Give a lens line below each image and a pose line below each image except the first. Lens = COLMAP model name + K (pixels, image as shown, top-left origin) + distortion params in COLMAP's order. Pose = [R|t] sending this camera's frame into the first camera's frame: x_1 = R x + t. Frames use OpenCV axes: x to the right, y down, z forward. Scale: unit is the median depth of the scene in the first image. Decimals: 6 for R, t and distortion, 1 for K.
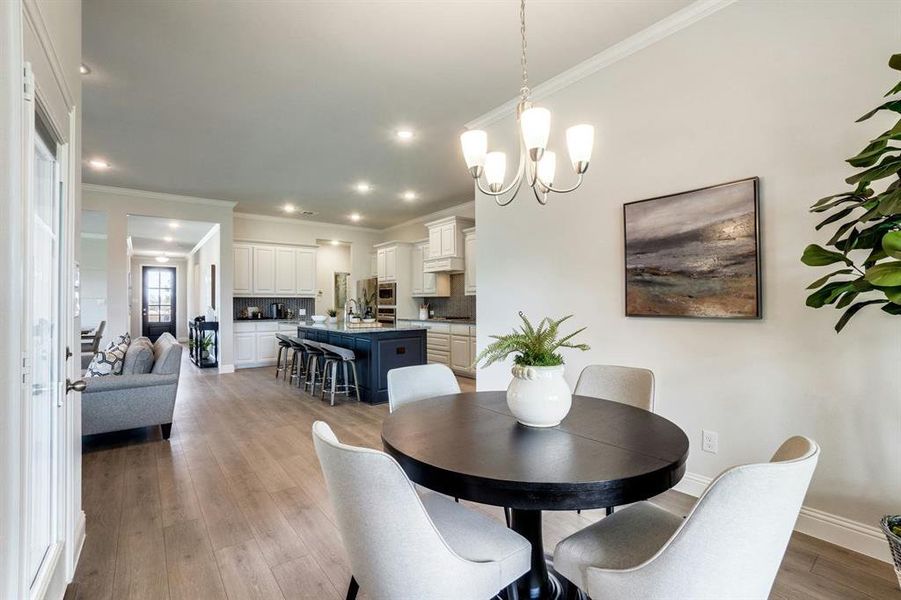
lens RADIAL K [[396.4, 0, 445.7], [0, 396.4, 301.1], [0, 0, 1]] dist [-0.013022, -0.000066]
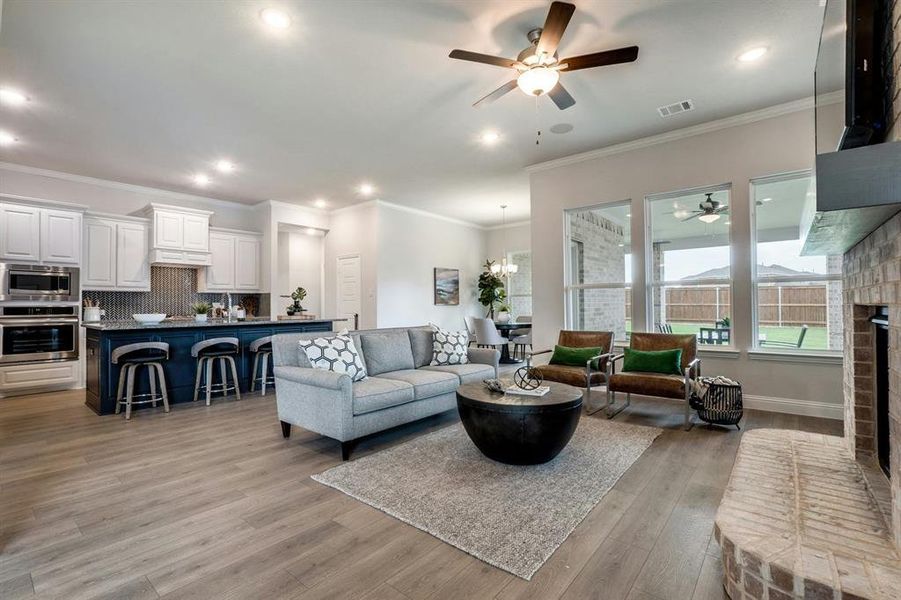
lens RADIAL K [[422.0, 0, 441.1], [0, 422.0, 301.1], [0, 0, 1]] dist [0.001771, 0.014119]
pose [[-0.190387, 0.020316, 0.981499, -0.934793], [0.003181, 0.999793, -0.020078, 0.025858], [-0.981704, -0.000700, -0.190412, 0.536967]]
